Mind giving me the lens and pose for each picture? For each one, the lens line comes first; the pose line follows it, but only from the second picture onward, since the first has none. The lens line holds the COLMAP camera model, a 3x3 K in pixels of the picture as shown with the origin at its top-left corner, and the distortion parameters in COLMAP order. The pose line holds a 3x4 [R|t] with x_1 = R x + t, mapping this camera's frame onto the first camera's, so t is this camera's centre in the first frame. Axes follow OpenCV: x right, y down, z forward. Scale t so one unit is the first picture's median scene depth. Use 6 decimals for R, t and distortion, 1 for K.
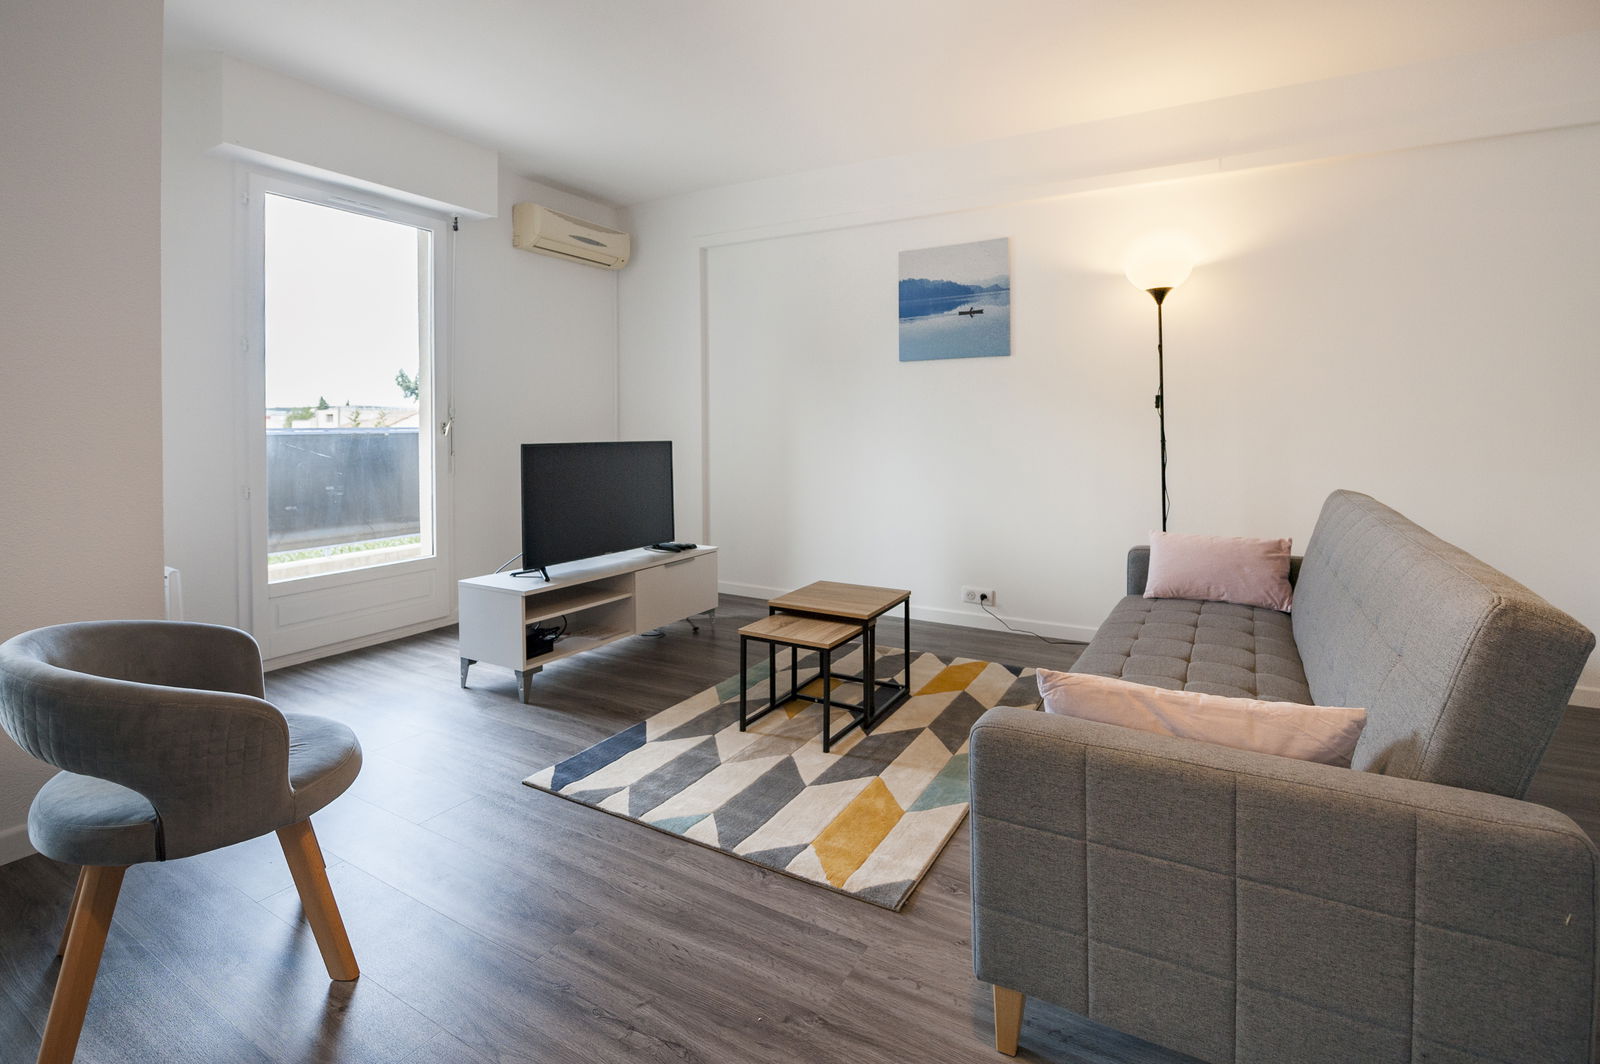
lens RADIAL K [[734.9, 0, 854.0], [0, 734.9, 432.3], [0, 0, 1]] dist [-0.000821, -0.000240]
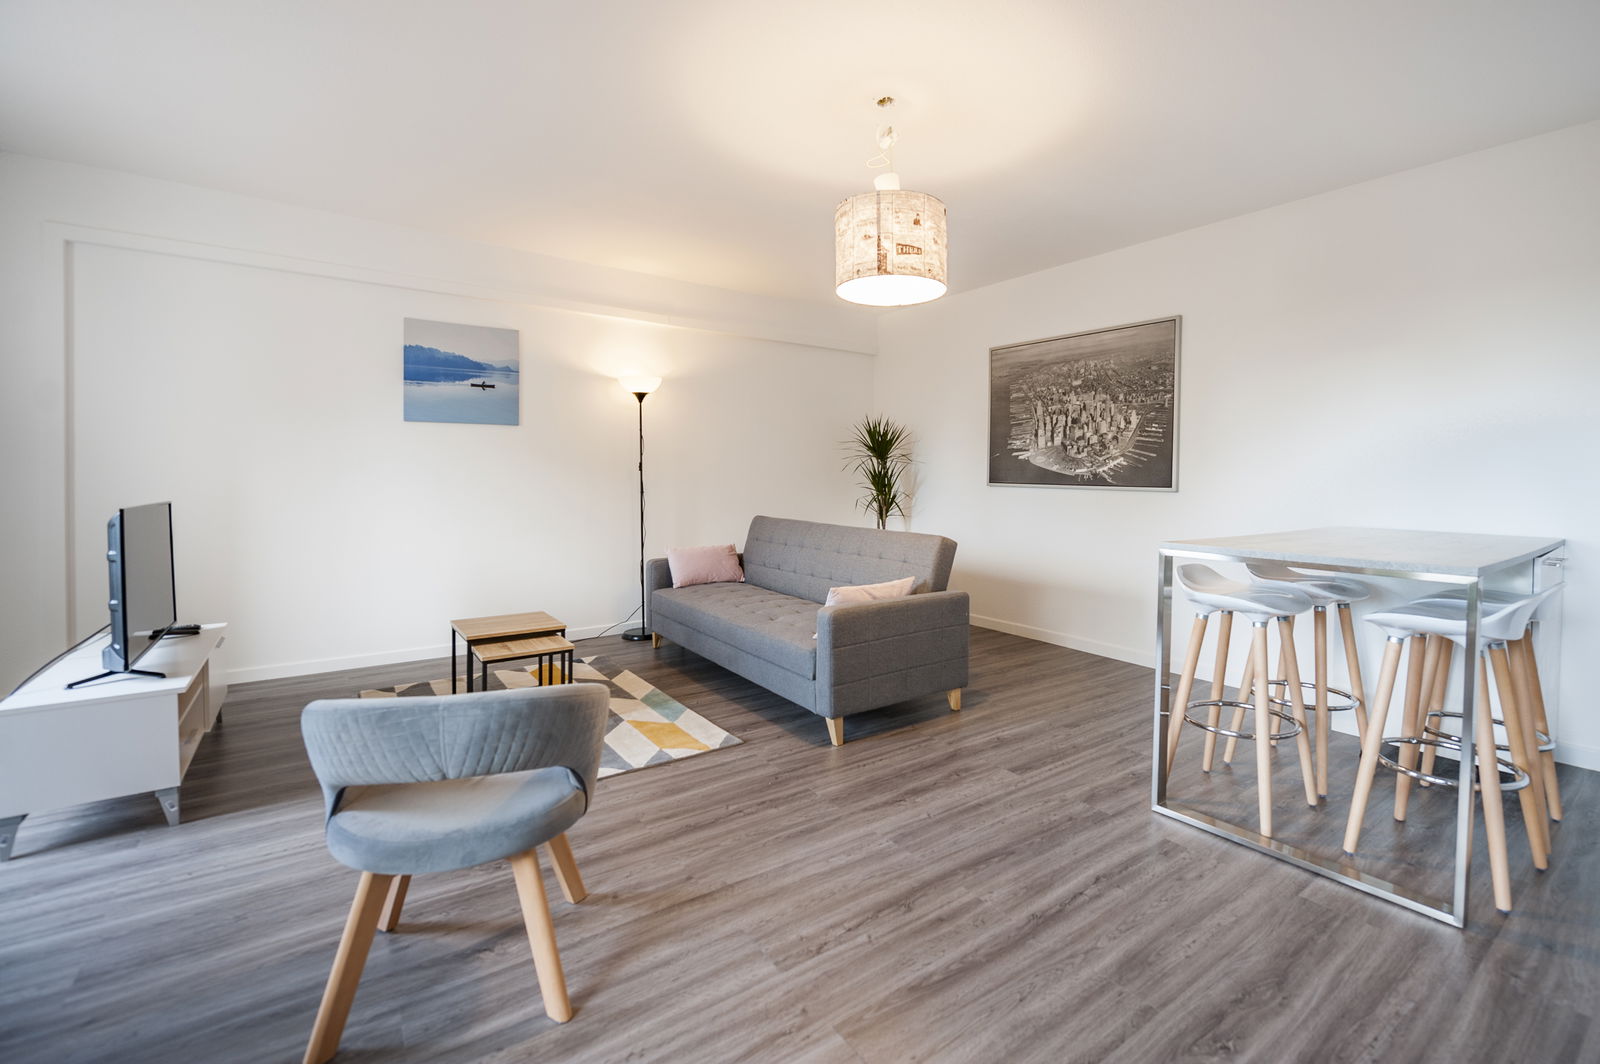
lens RADIAL K [[691.6, 0, 832.0], [0, 691.6, 479.1], [0, 0, 1]] dist [-0.001197, -0.000212]
pose [[0.444066, 0.004159, 0.895984, -0.868192], [0.003585, 0.999973, -0.006418, -0.005702], [-0.895987, 0.006062, 0.444040, 0.007027]]
